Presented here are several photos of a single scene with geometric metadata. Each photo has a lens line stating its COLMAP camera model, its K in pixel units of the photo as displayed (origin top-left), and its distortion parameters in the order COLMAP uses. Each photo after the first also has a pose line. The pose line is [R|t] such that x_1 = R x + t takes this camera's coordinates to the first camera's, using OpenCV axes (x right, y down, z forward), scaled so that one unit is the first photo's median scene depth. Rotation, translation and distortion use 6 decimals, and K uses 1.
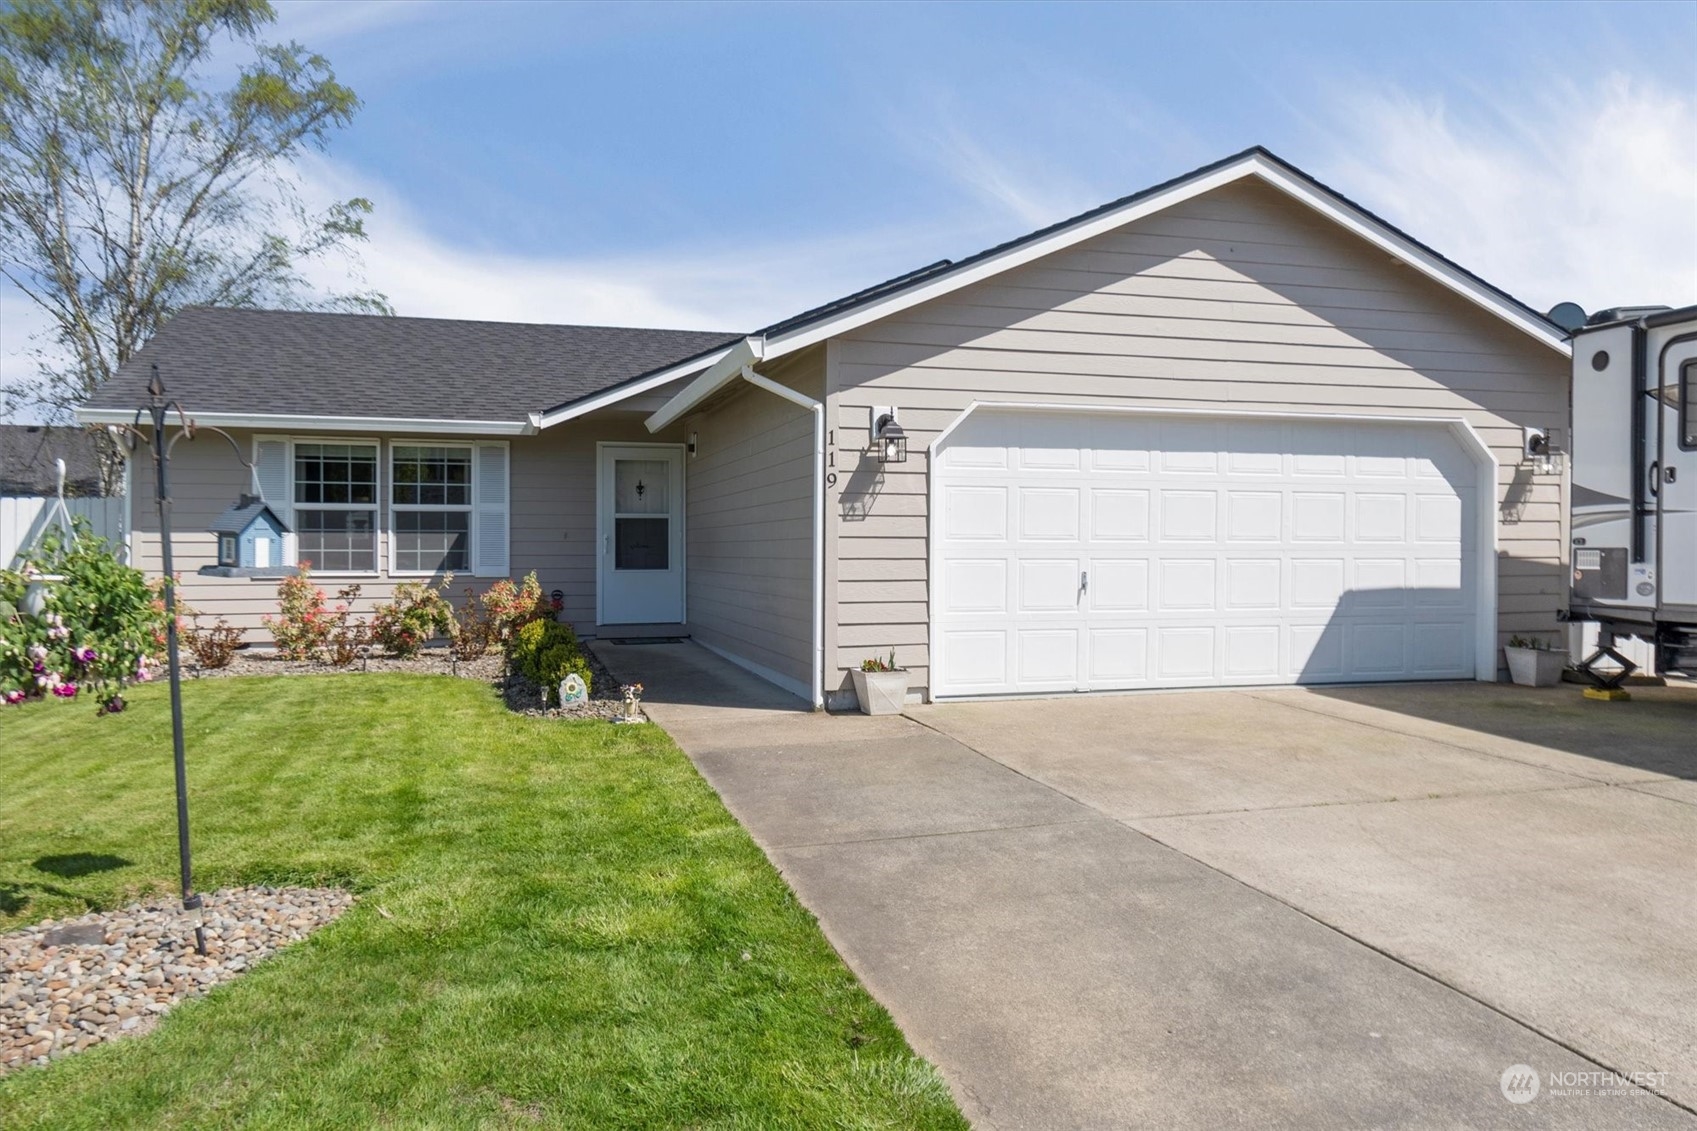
lens RADIAL K [[1185.8, 0, 848.4], [0, 1185.8, 561.2], [0, 0, 1]] dist [0.003999, -0.007897]
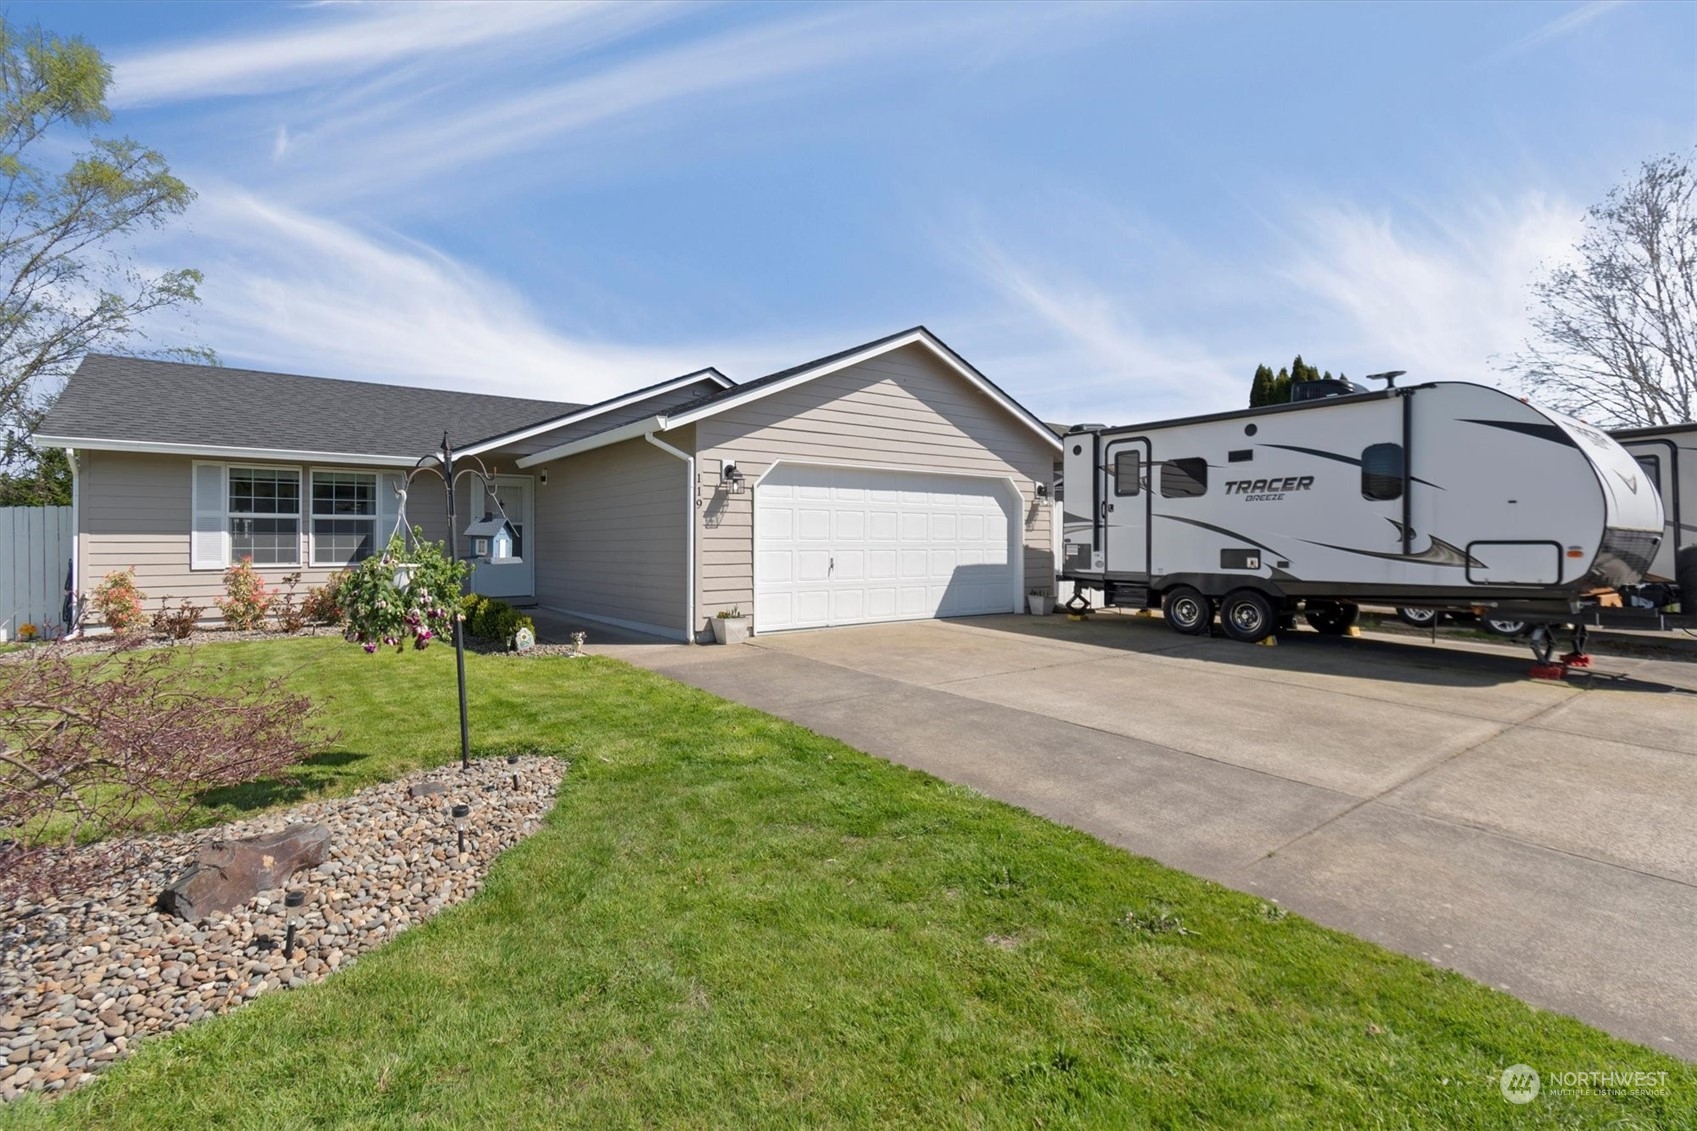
lens RADIAL K [[760.4, 0, 847.2], [0, 760.4, 550.4], [0, 0, 1]] dist [0.004543, 0.000732]
pose [[0.935249, -0.005710, 0.353946, -0.174235], [0.006960, 0.999973, -0.002258, 0.000302], [-0.353923, 0.004575, 0.935263, -0.058241]]
